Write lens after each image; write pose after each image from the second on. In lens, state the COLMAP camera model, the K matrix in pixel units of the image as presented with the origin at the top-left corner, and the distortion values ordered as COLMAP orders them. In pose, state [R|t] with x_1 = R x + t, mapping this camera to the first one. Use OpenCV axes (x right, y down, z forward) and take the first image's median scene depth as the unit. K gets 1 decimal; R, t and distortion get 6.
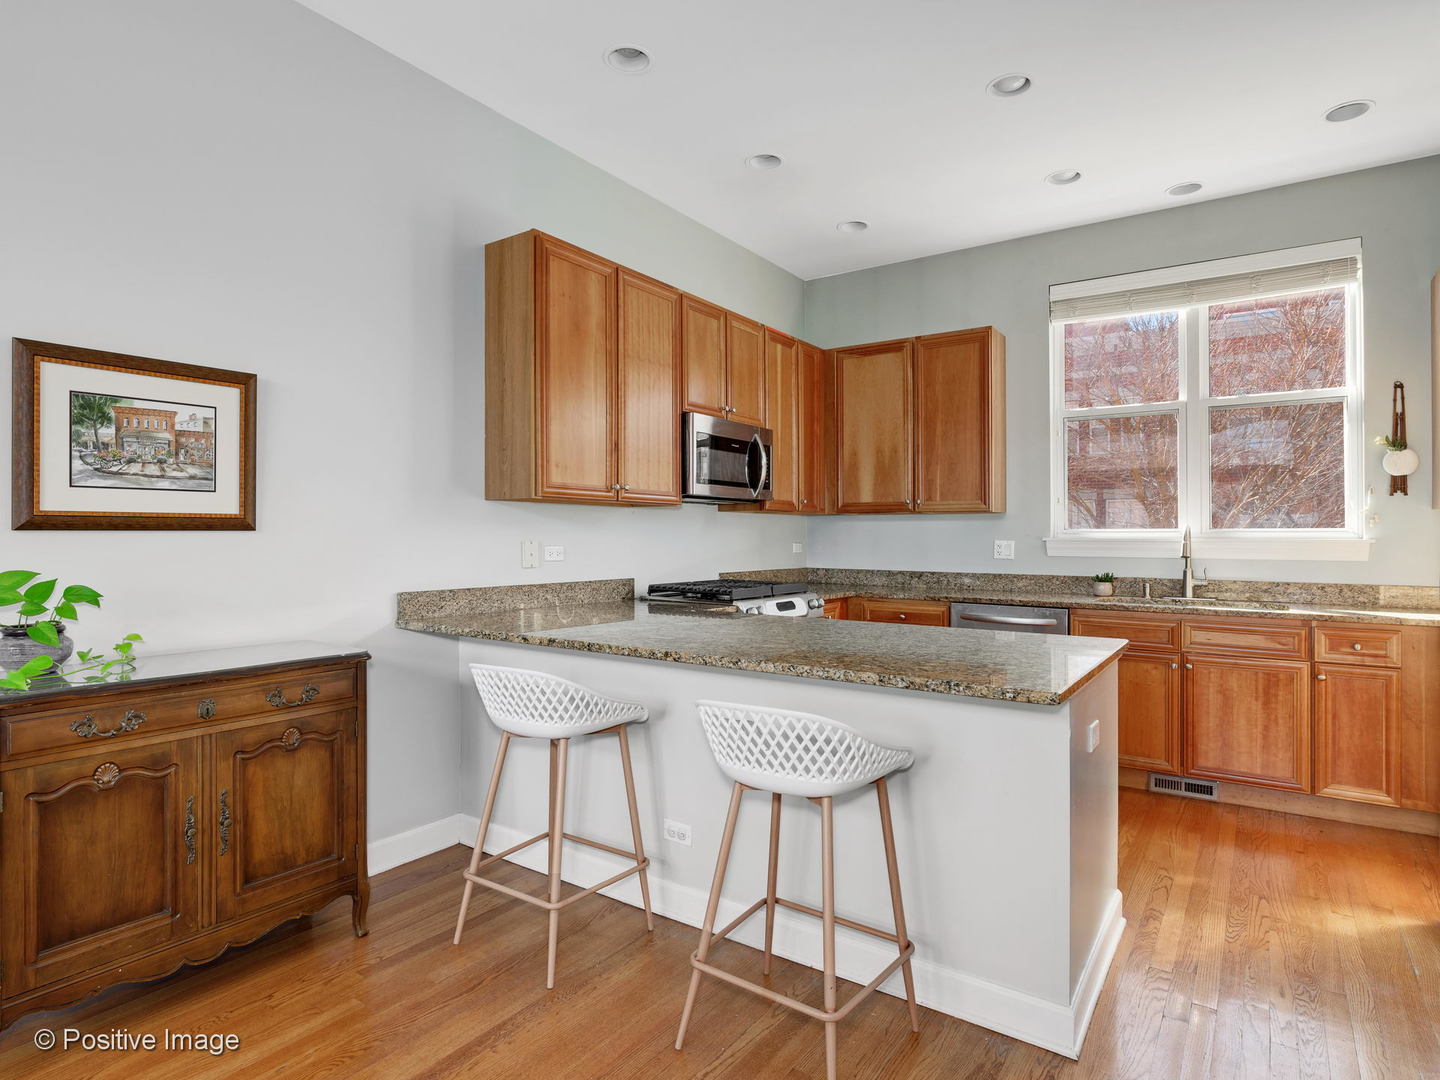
lens RADIAL K [[776.4, 0, 724.4], [0, 776.4, 526.0], [0, 0, 1]] dist [-0.022994, 0.000258]
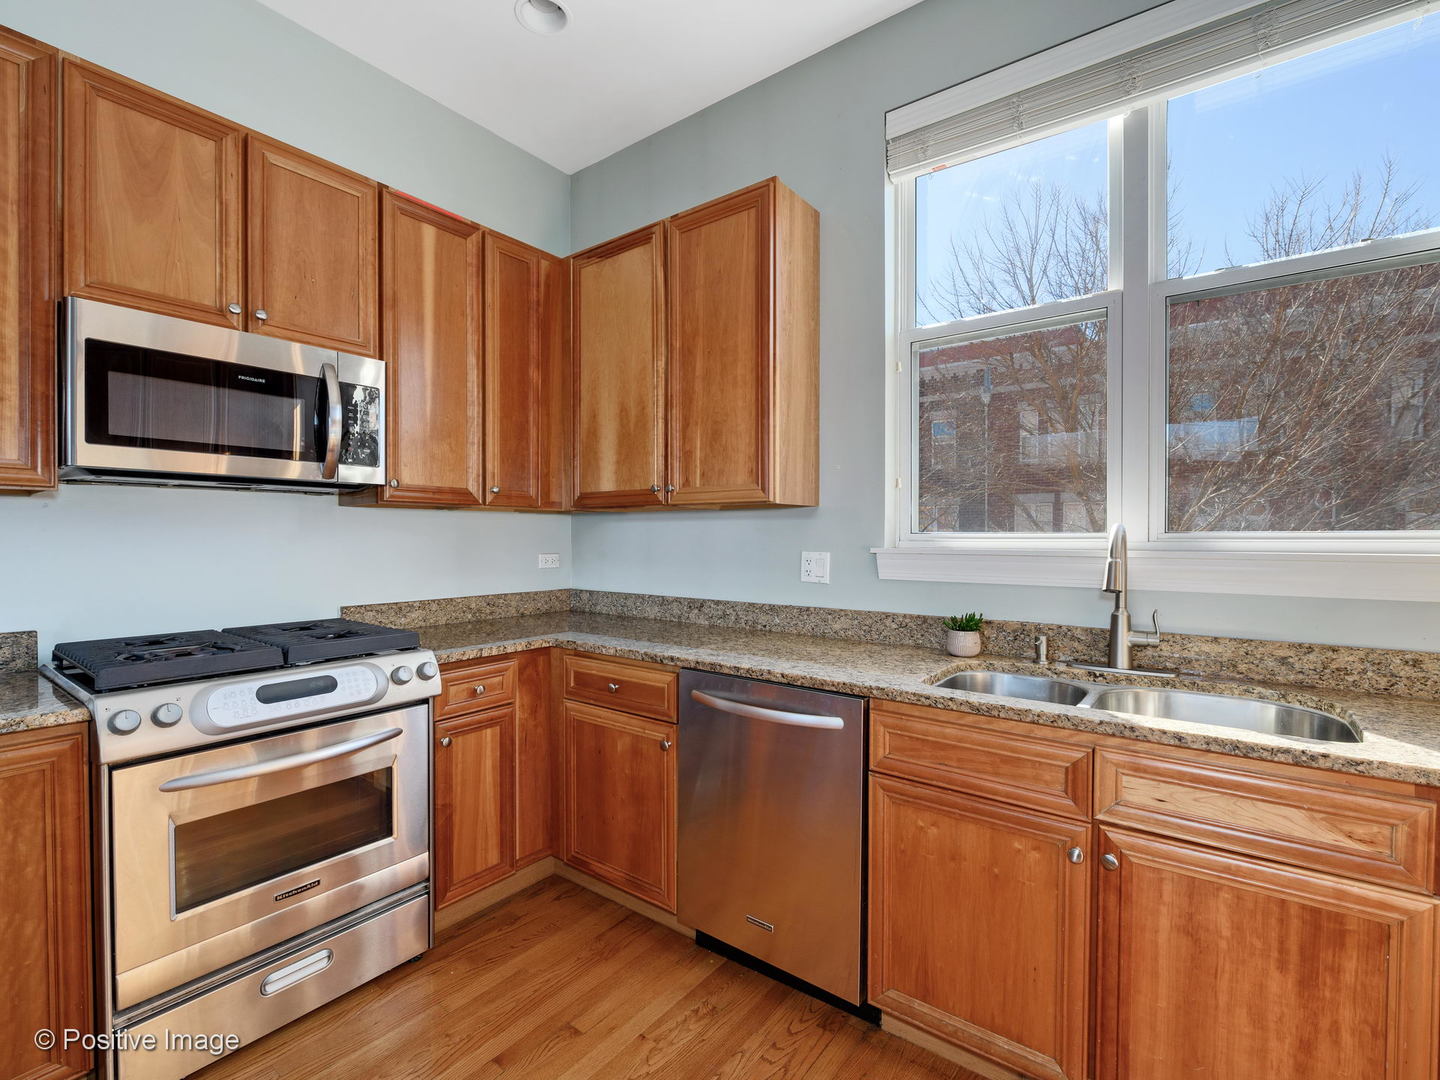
lens RADIAL K [[697.0, 0, 701.2], [0, 697.0, 543.5], [0, 0, 1]] dist [-0.013182, -0.001067]
pose [[0.999696, -0.002505, -0.024512, 0.383074], [0.003057, 0.999742, 0.022518, -0.000535], [0.024449, -0.022586, 0.999446, 0.609787]]
